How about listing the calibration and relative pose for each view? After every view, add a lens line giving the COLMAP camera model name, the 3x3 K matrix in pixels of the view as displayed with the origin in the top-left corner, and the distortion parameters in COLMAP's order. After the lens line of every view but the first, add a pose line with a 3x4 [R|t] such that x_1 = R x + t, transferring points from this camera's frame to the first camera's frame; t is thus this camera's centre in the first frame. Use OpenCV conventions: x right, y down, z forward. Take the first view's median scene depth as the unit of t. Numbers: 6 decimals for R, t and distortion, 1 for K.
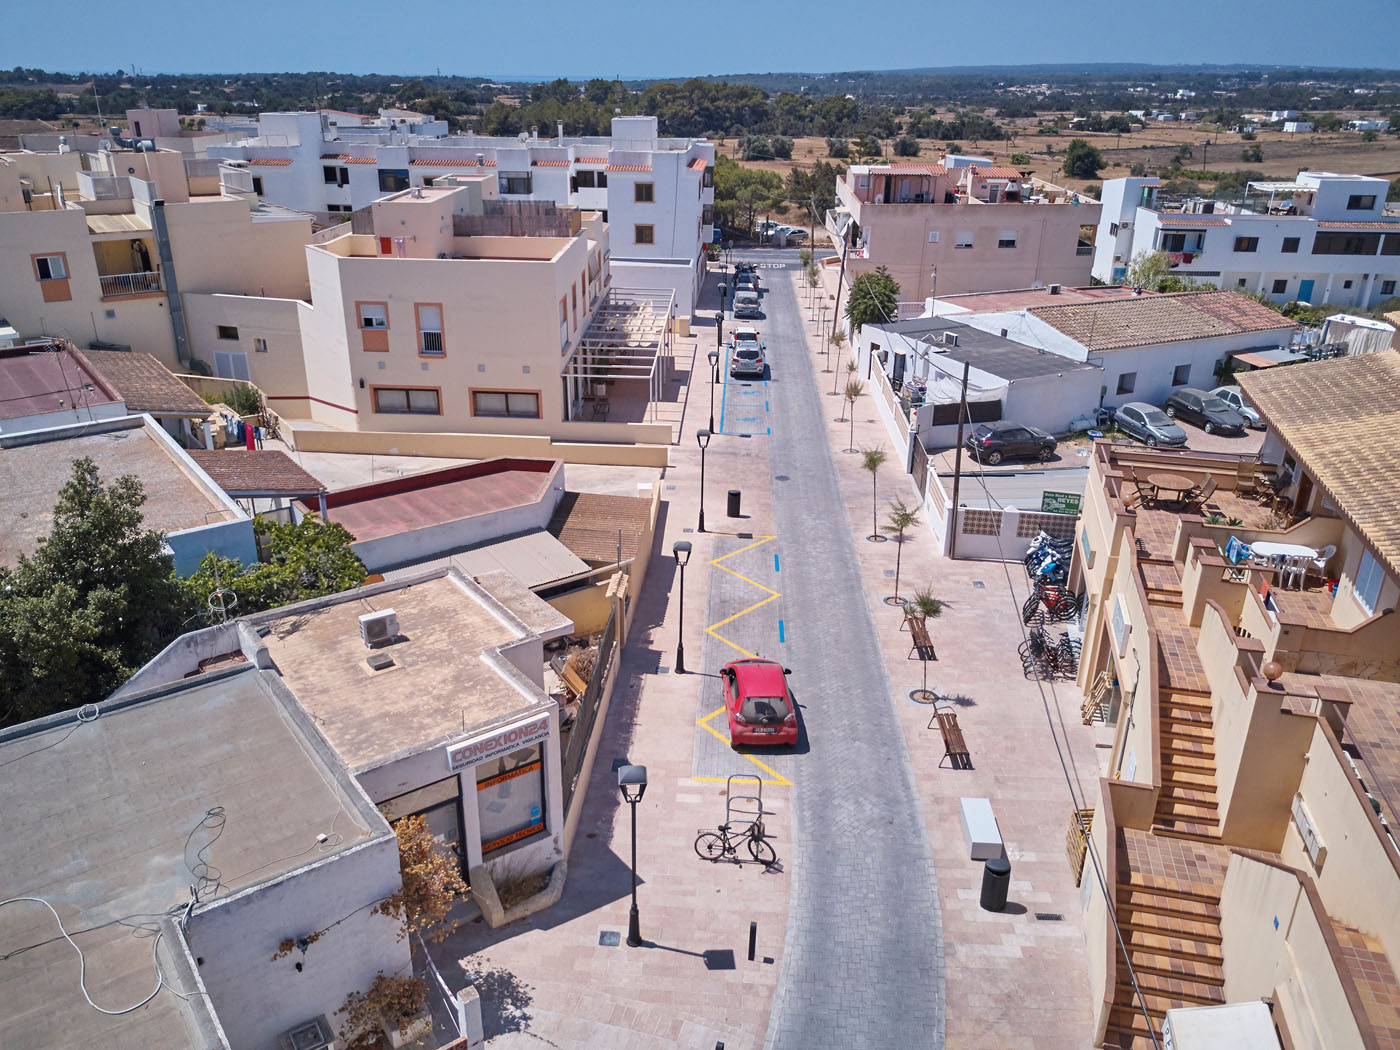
lens RADIAL K [[1075.0, 0, 691.9], [0, 1075.0, 542.2], [0, 0, 1]] dist [0.004370, -0.005814]
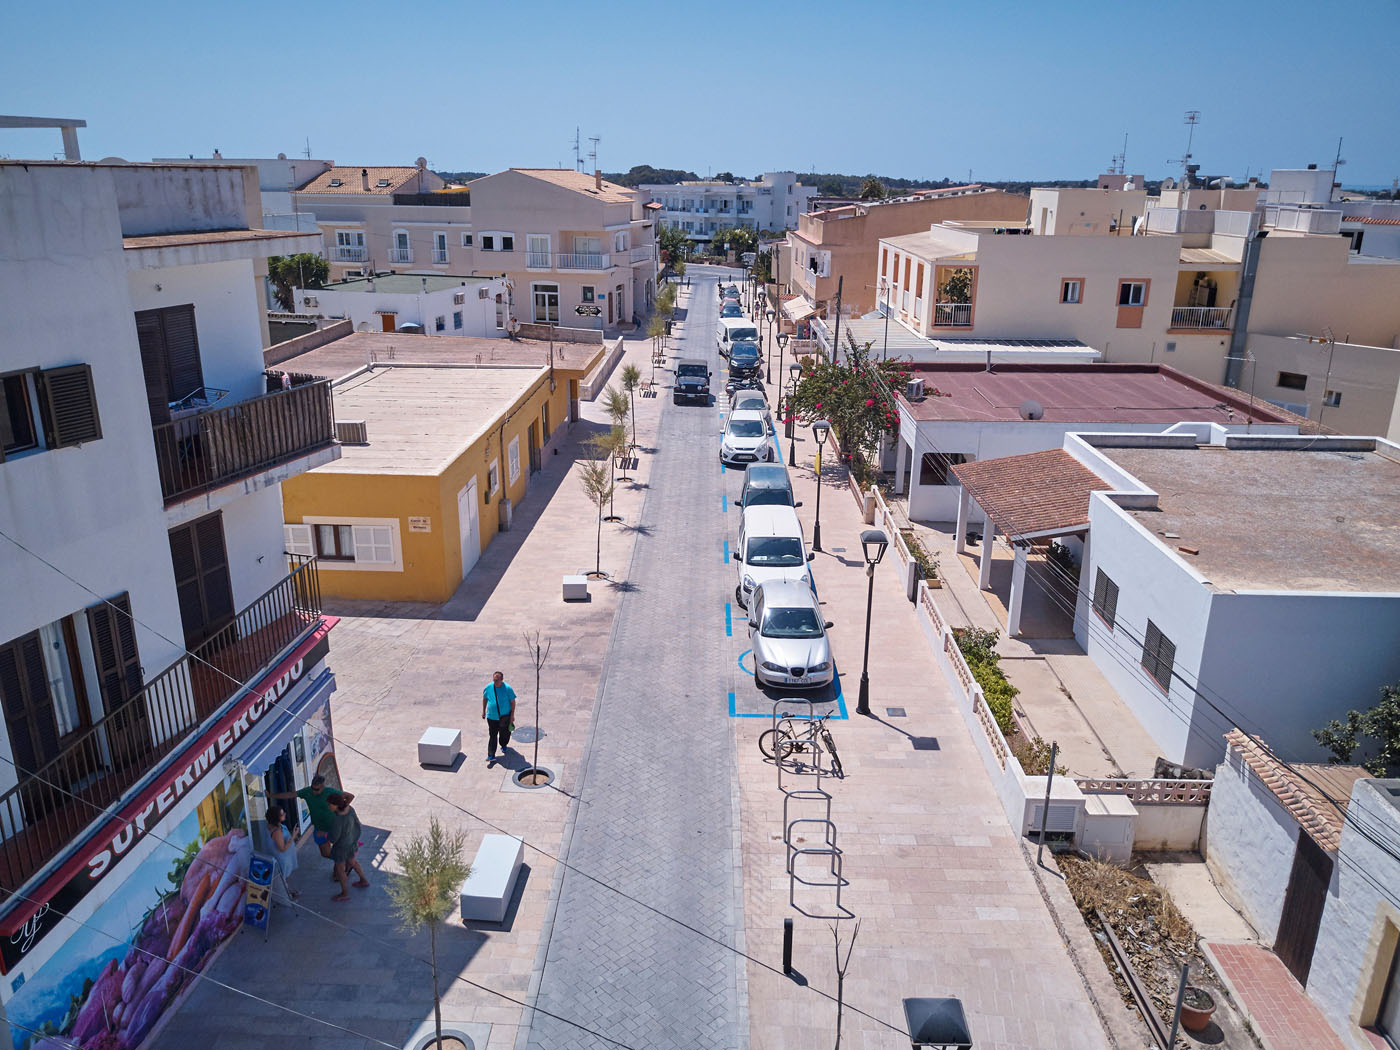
lens RADIAL K [[1075.0, 0, 691.9], [0, 1075.0, 542.2], [0, 0, 1]] dist [0.004370, -0.005814]
pose [[0.785276, 0.196496, -0.587138, -0.273819], [-0.248306, 0.968649, -0.007924, 0.065667], [0.567174, 0.152012, 0.809448, 0.017304]]
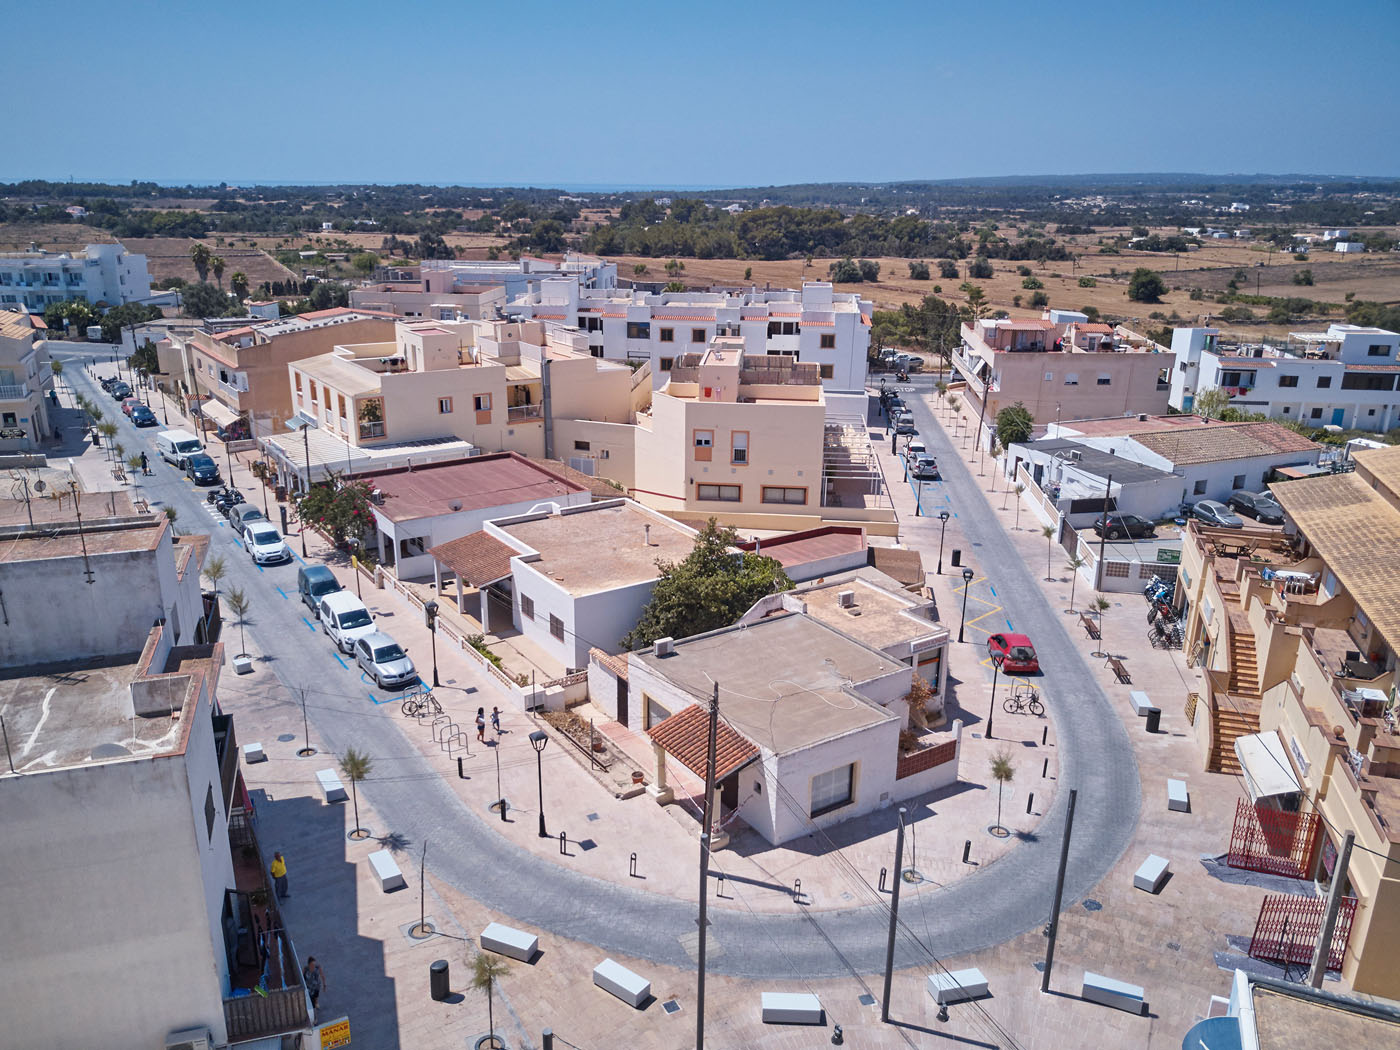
lens RADIAL K [[1075.0, 0, 691.9], [0, 1075.0, 542.2], [0, 0, 1]] dist [0.004370, -0.005814]
pose [[0.998679, 0.016374, -0.048695, -0.205797], [-0.020563, 0.996012, -0.086812, 0.065076], [0.047080, 0.087699, 0.995034, -0.462148]]
